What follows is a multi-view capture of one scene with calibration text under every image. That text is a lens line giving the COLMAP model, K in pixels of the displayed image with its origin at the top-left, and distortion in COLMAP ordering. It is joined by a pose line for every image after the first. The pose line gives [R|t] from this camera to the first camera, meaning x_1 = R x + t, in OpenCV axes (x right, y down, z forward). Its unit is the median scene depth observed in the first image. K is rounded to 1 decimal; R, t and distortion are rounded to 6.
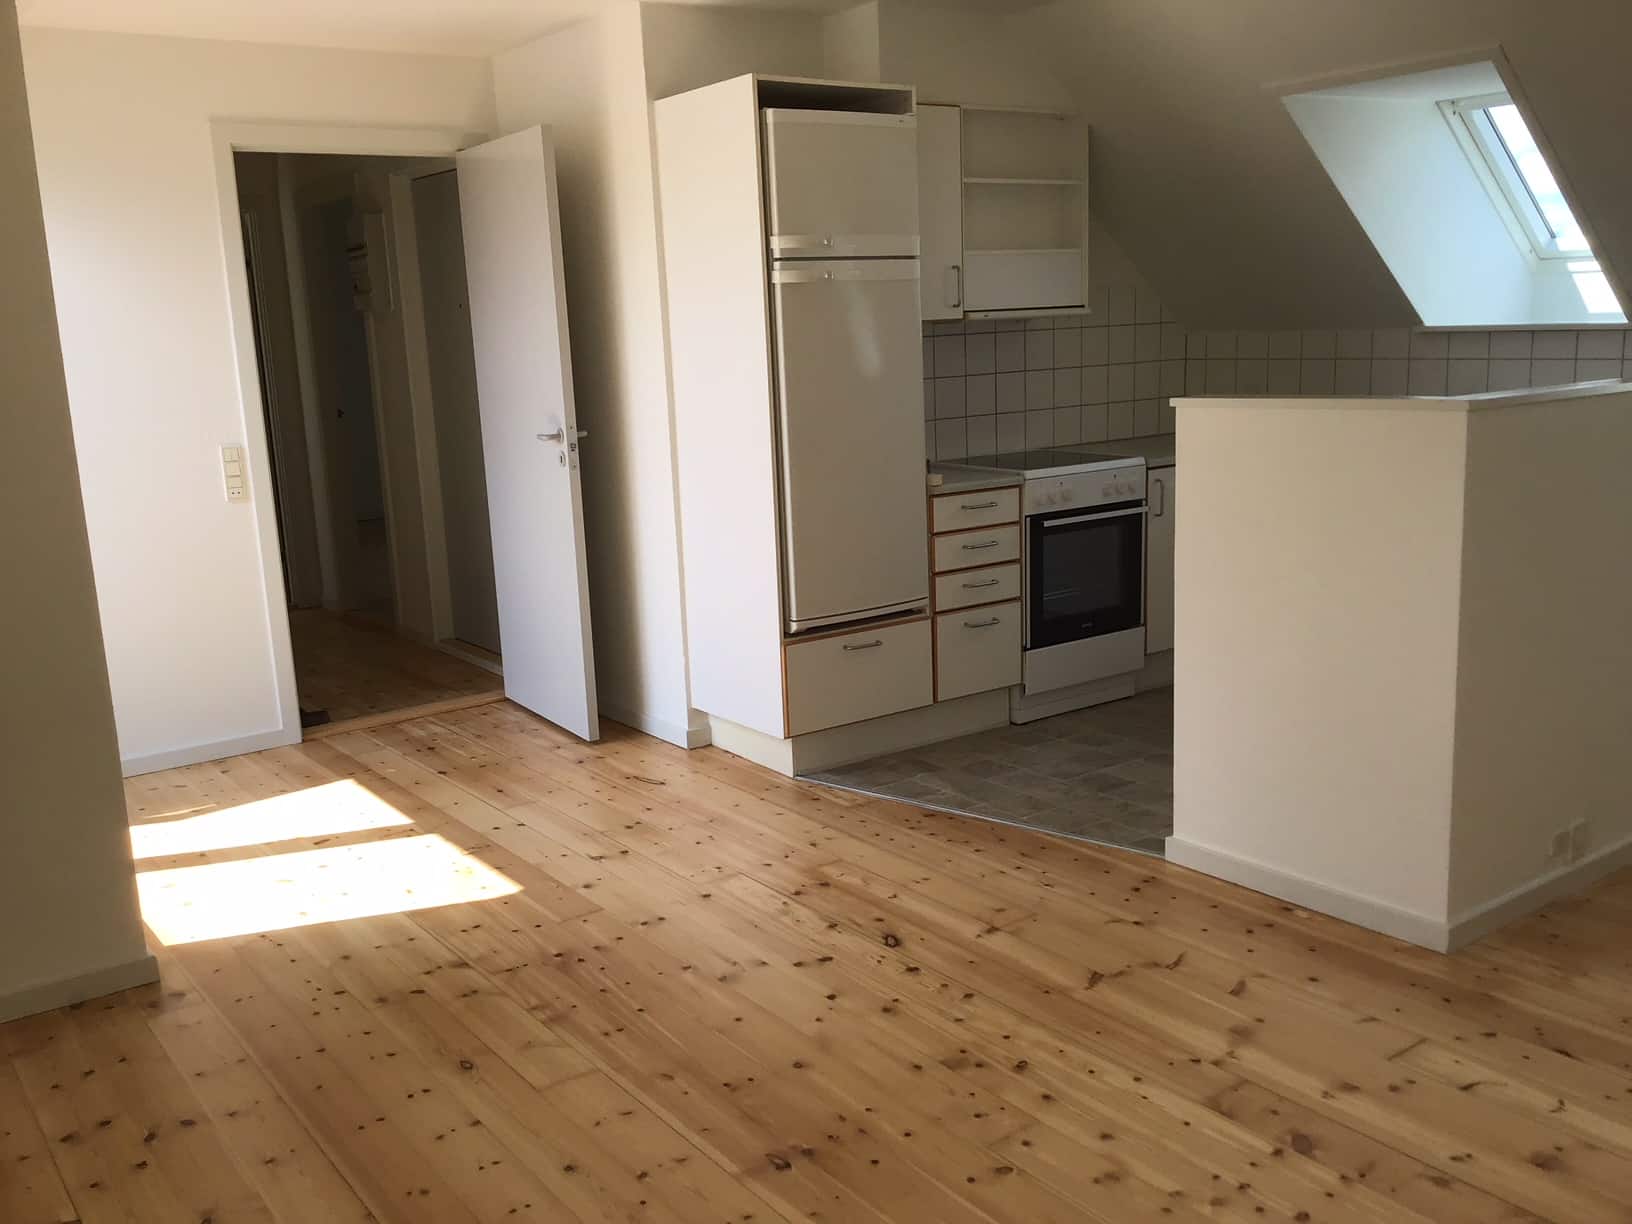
lens RADIAL K [[1468.2, 0, 825.0], [0, 1468.2, 612.3], [0, 0, 1]] dist [0.083436, -0.152174]
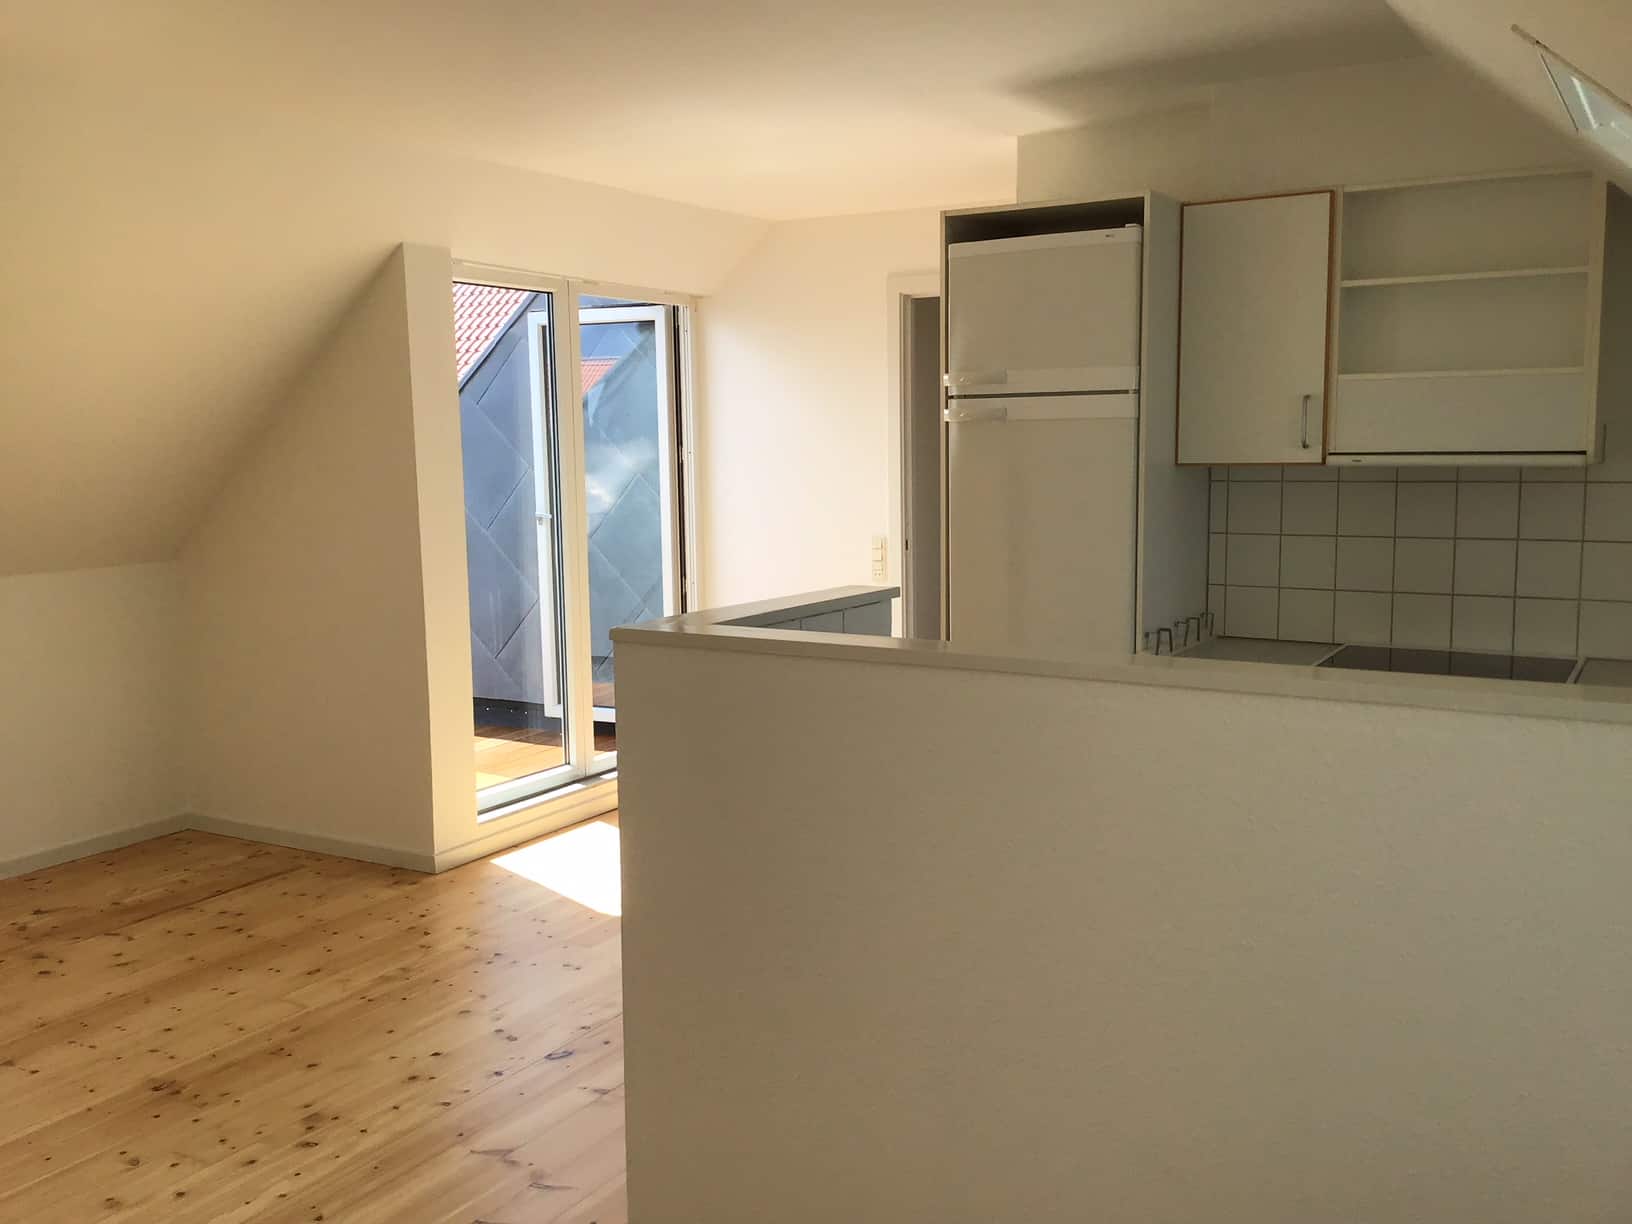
lens RADIAL K [[1468.2, 0, 825.0], [0, 1468.2, 612.3], [0, 0, 1]] dist [0.083436, -0.152174]
pose [[0.391792, 0.146161, -0.908370, 0.820374], [-0.182649, 0.980006, 0.078909, -0.162491], [0.901742, 0.134997, 0.410655, 0.552422]]
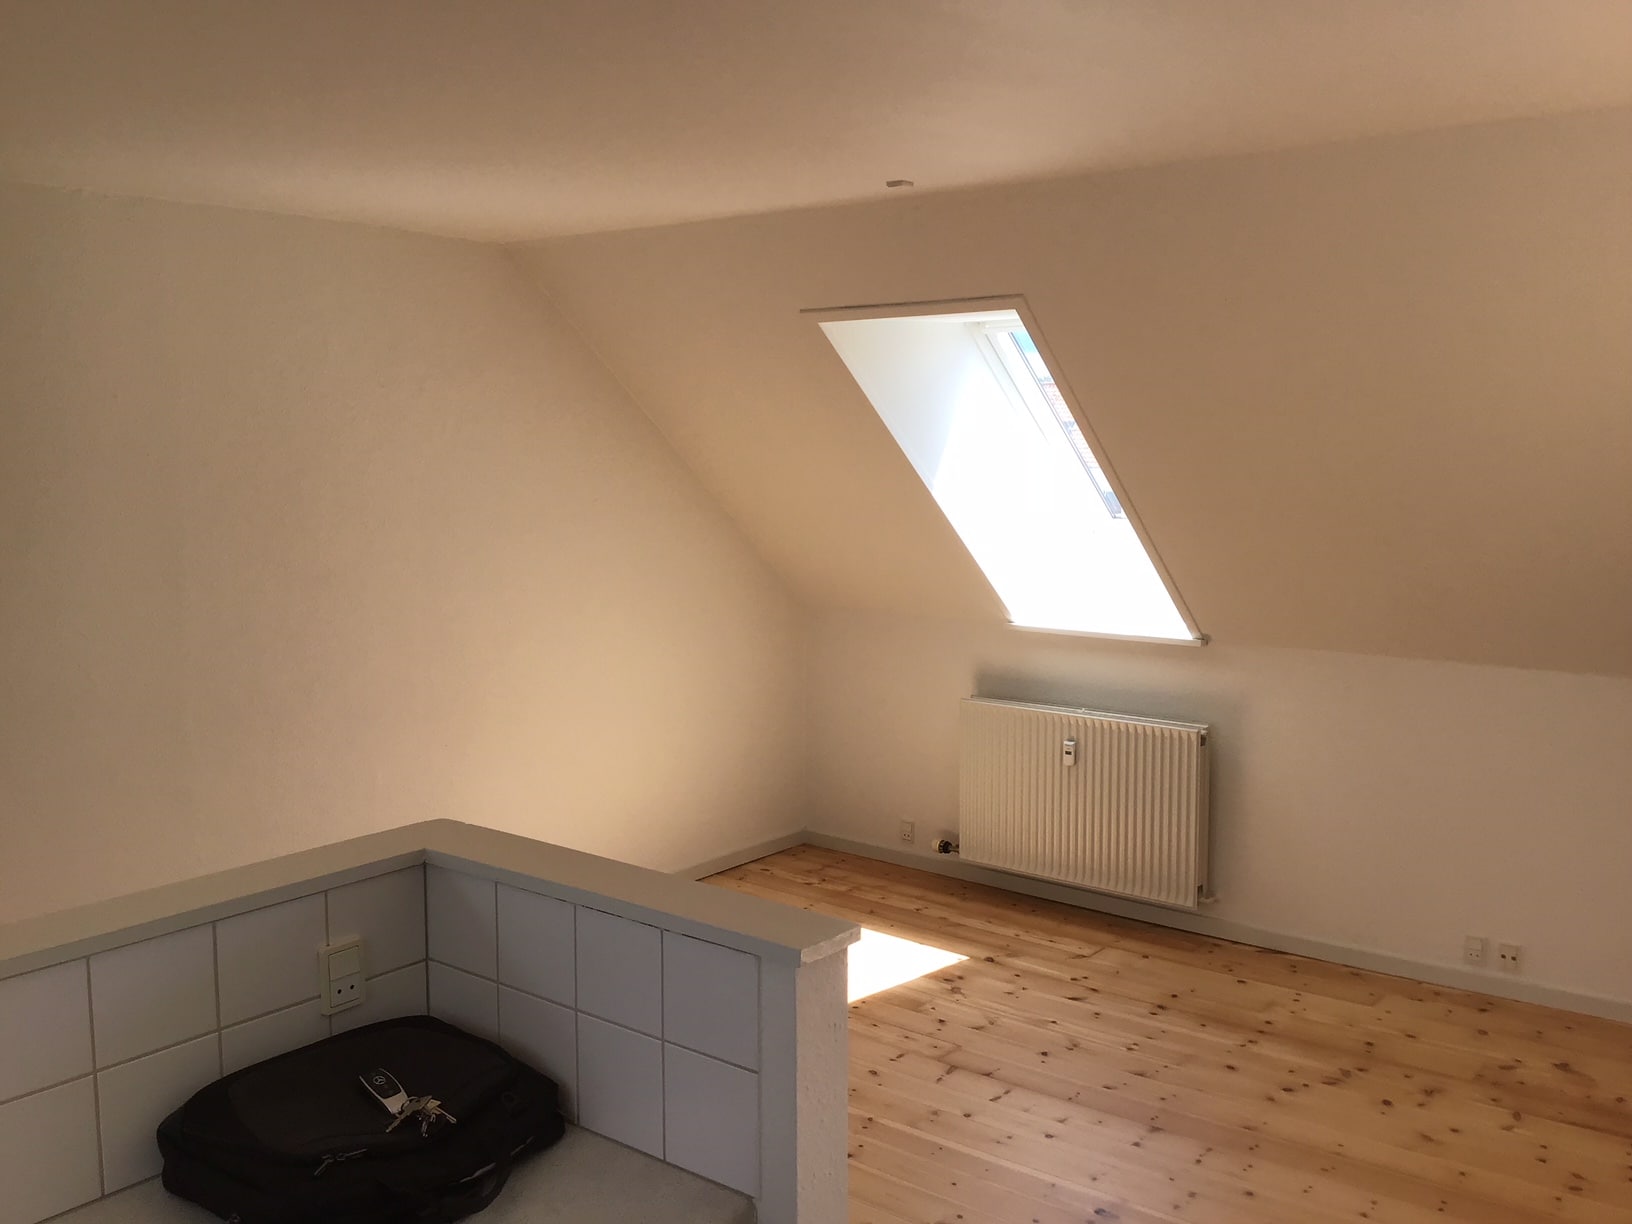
lens RADIAL K [[1468.2, 0, 825.0], [0, 1468.2, 612.3], [0, 0, 1]] dist [0.083436, -0.152174]
pose [[-0.963285, 0.071878, -0.258681, 0.302831], [-0.011941, 0.951073, 0.308736, -0.319302], [0.268216, 0.300489, -0.915296, 1.173041]]
